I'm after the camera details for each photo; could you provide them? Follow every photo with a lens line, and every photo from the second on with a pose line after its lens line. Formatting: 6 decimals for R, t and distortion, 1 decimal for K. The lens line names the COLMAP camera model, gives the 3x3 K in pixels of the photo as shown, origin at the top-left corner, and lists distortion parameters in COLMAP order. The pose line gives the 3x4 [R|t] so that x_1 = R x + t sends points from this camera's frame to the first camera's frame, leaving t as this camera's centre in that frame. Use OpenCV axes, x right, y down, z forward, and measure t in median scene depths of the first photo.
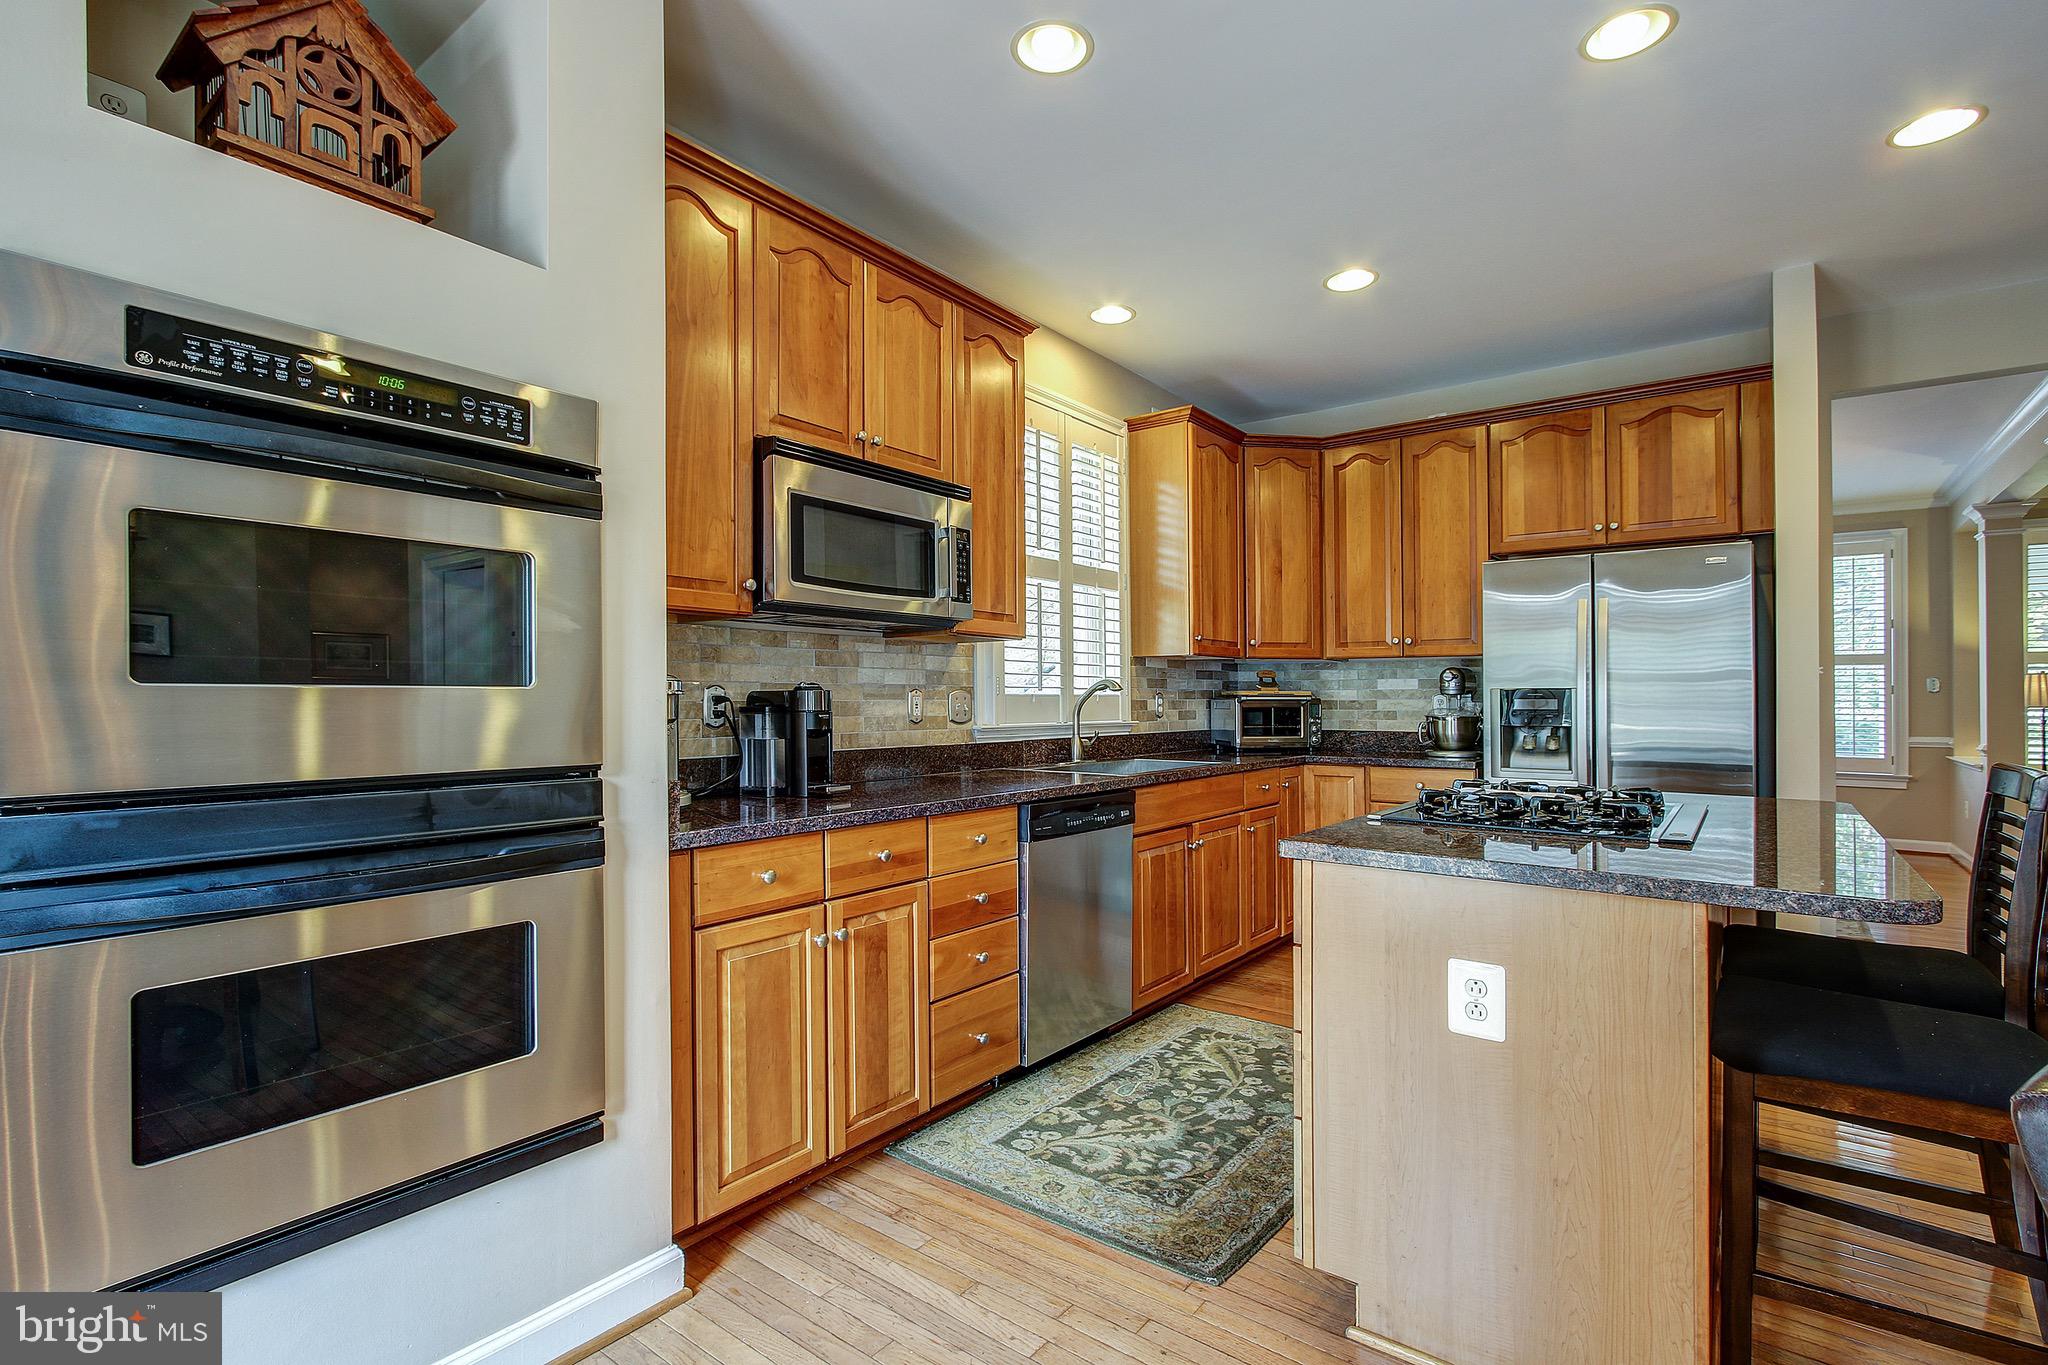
lens RADIAL K [[955.3, 0, 1038.8], [0, 955.3, 678.2], [0, 0, 1]] dist [-0.013382, 0.002852]
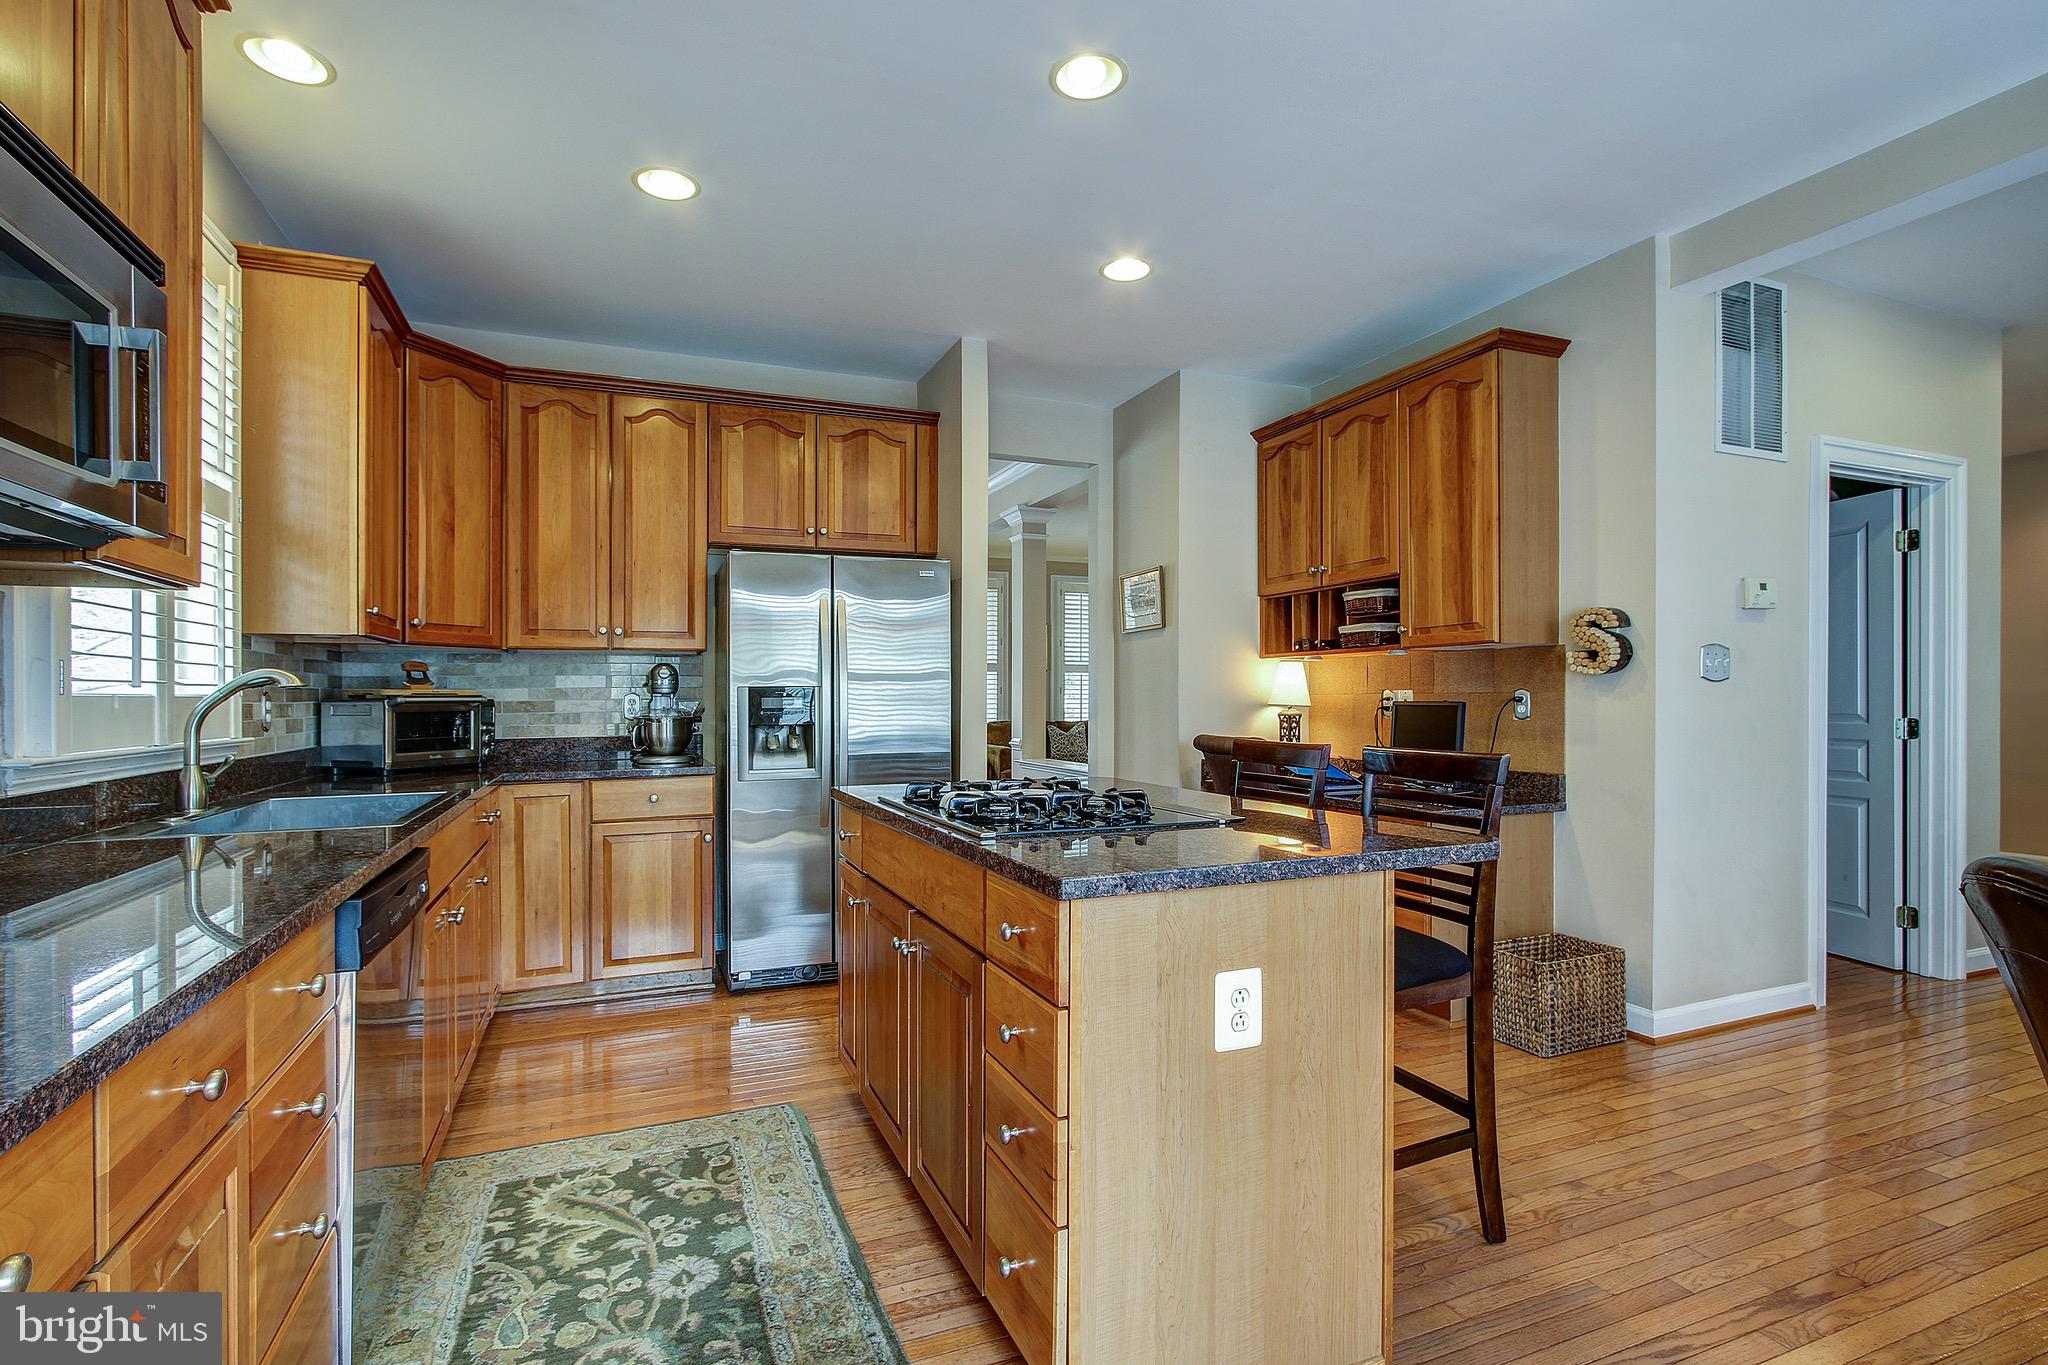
lens RADIAL K [[955.3, 0, 1025.9], [0, 955.3, 679.2], [0, 0, 1]] dist [-0.013382, 0.002852]
pose [[0.507358, 0.010029, 0.861677, -0.196249], [-0.010067, 0.999933, -0.005711, 0.006418], [-0.861676, -0.005777, 0.507425, 0.292047]]
